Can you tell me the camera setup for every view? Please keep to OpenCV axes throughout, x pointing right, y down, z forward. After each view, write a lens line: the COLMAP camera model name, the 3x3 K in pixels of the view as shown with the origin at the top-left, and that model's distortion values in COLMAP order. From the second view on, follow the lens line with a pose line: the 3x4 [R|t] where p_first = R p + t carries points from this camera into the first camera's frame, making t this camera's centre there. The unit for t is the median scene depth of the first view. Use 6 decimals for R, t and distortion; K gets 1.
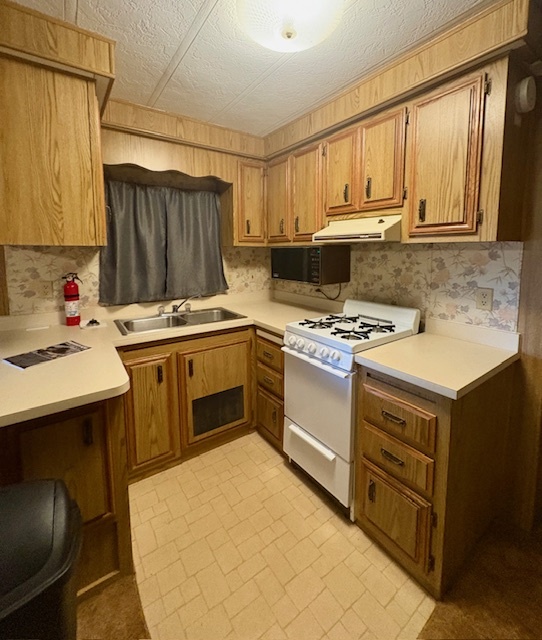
lens RADIAL K [[288.0, 0, 266.6], [0, 288.0, 280.8], [0, 0, 1]] dist [0.001520, 0.000140]
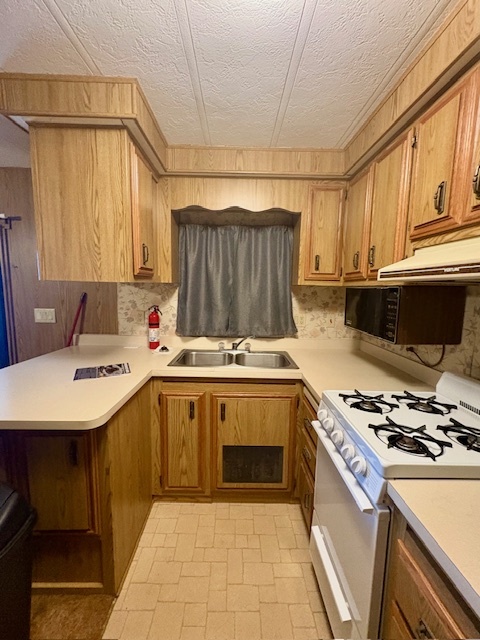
lens RADIAL K [[261.2, 0, 240.0], [0, 261.2, 320.0], [0, 0, 1]] dist [-0.000729, 0.000243]
pose [[0.828736, 0.088348, -0.552622, 0.219116], [-0.081486, 0.995986, 0.037029, -0.034967], [0.553675, 0.014344, 0.832609, 0.281167]]
